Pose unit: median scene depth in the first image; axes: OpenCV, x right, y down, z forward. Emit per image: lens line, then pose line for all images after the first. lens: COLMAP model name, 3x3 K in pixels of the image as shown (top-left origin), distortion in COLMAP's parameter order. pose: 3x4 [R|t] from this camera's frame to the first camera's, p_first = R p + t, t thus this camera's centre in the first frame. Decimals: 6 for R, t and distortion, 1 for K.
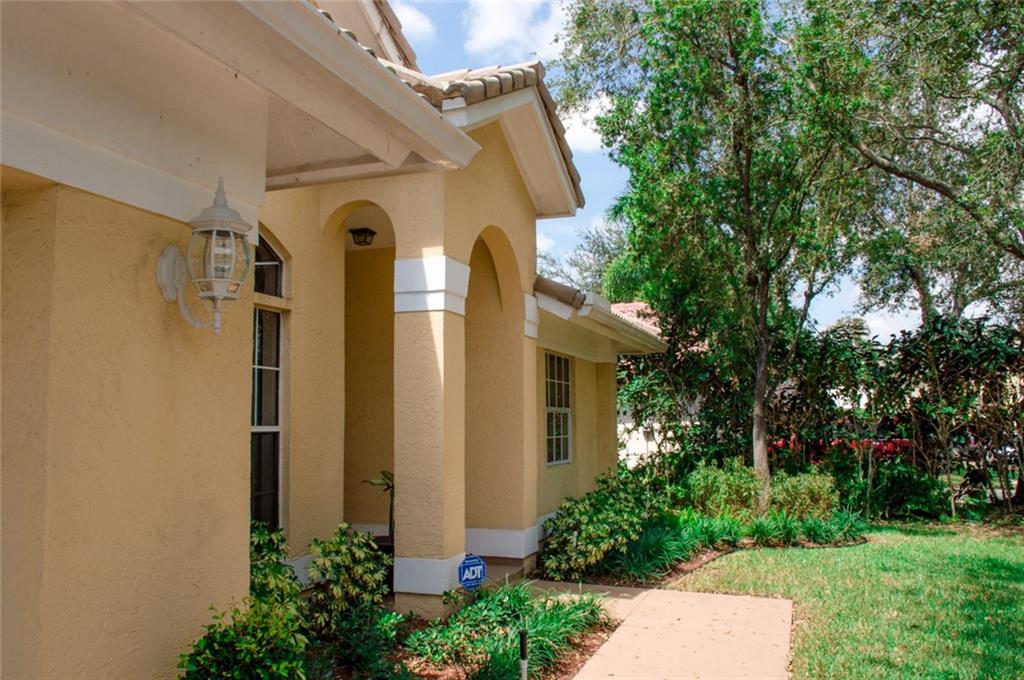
lens RADIAL K [[845.3, 0, 510.2], [0, 845.3, 348.2], [0, 0, 1]] dist [-0.142504, 0.091597]
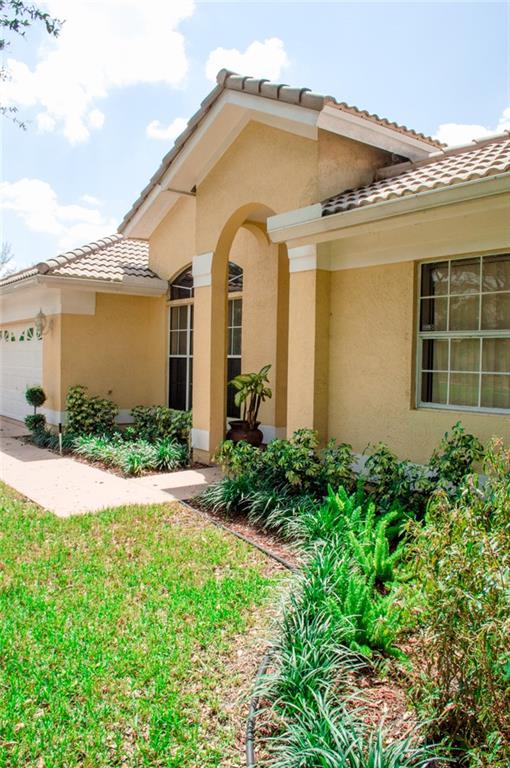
lens RADIAL K [[612.6, 0, 256.9], [0, 612.6, 387.8], [0, 0, 1]] dist [-0.145835, 0.105488]
pose [[-0.537598, 0.034784, -0.842484, 0.748298], [0.063055, 0.998010, 0.000969, 0.136409], [0.840840, -0.052602, -0.538721, 1.439092]]
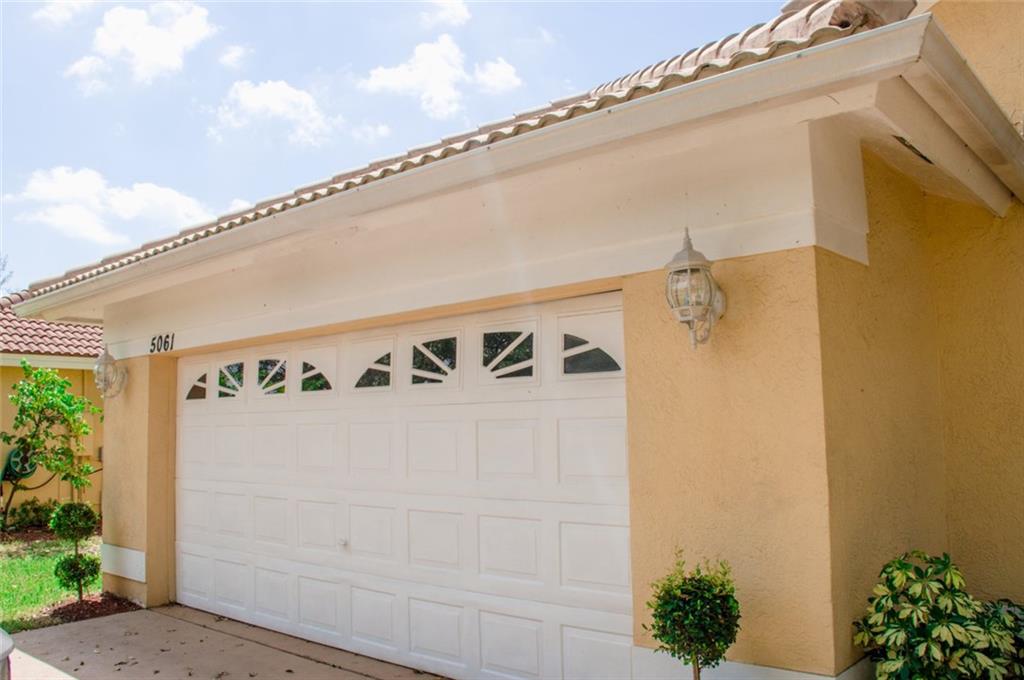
lens RADIAL K [[845.3, 0, 510.2], [0, 845.3, 348.2], [0, 0, 1]] dist [-0.142504, 0.091597]
pose [[-0.376688, -0.069728, -0.923712, 0.314419], [0.109416, 0.986833, -0.119113, 0.034532], [0.919856, -0.145937, -0.364099, 0.399679]]
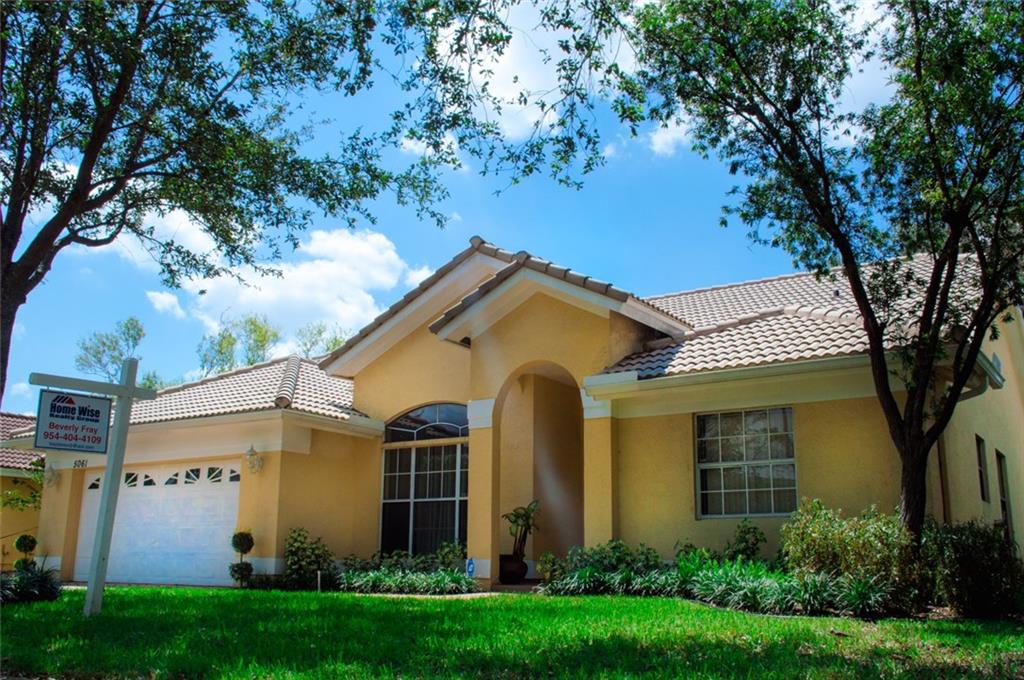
lens RADIAL K [[981.7, 0, 516.2], [0, 981.7, 337.8], [0, 0, 1]] dist [-0.079708, 0.106869]
pose [[-0.243600, -0.223691, -0.943727, 1.661394], [0.079625, 0.965142, -0.249320, 0.258840], [0.966602, -0.135879, -0.217298, 1.307378]]
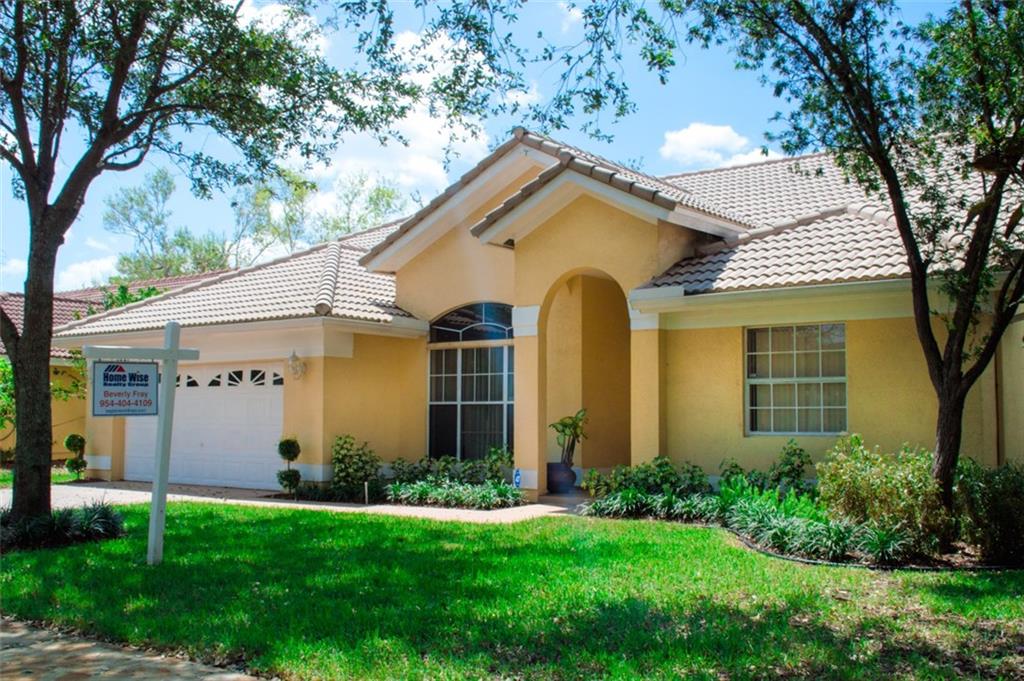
lens RADIAL K [[1105.2, 0, 512.0], [0, 1105.2, 340.5], [0, 0, 1]] dist [-0.067084, 0.018719]
pose [[-0.310909, -0.066034, -0.948143, 1.810098], [0.084035, 0.991767, -0.096628, 0.160014], [0.946717, -0.109720, -0.302800, 1.401077]]
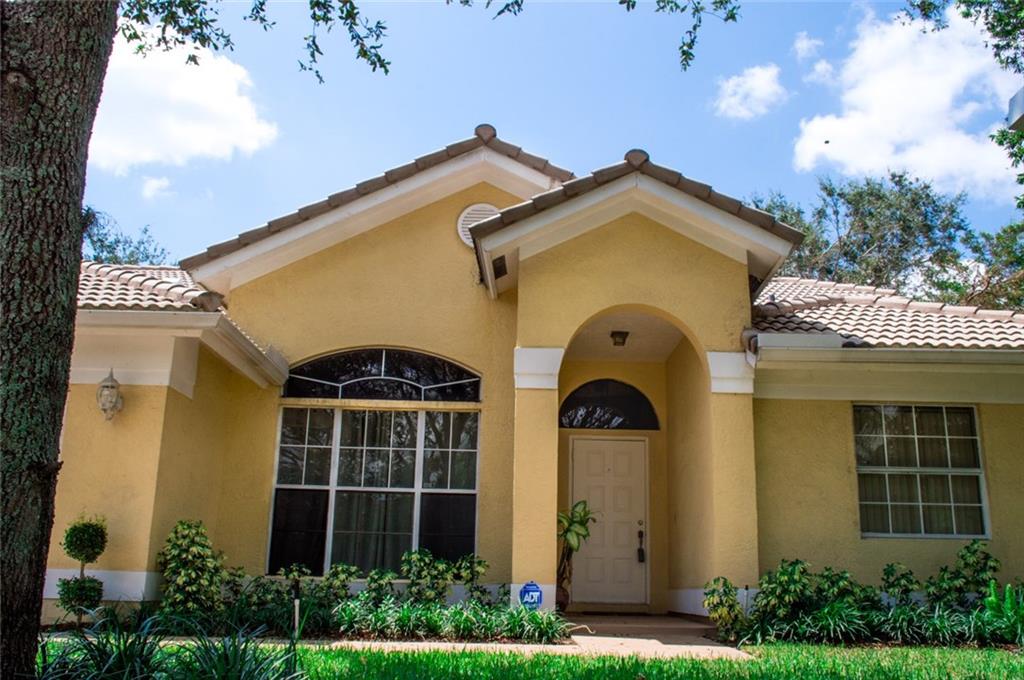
lens RADIAL K [[911.8, 0, 511.3], [0, 911.8, 345.6], [0, 0, 1]] dist [-0.052822, 0.002950]
pose [[0.323763, -0.236503, -0.916103, 0.987232], [0.059512, 0.971428, -0.229754, 0.171968], [0.944265, 0.019866, 0.328587, 0.426673]]
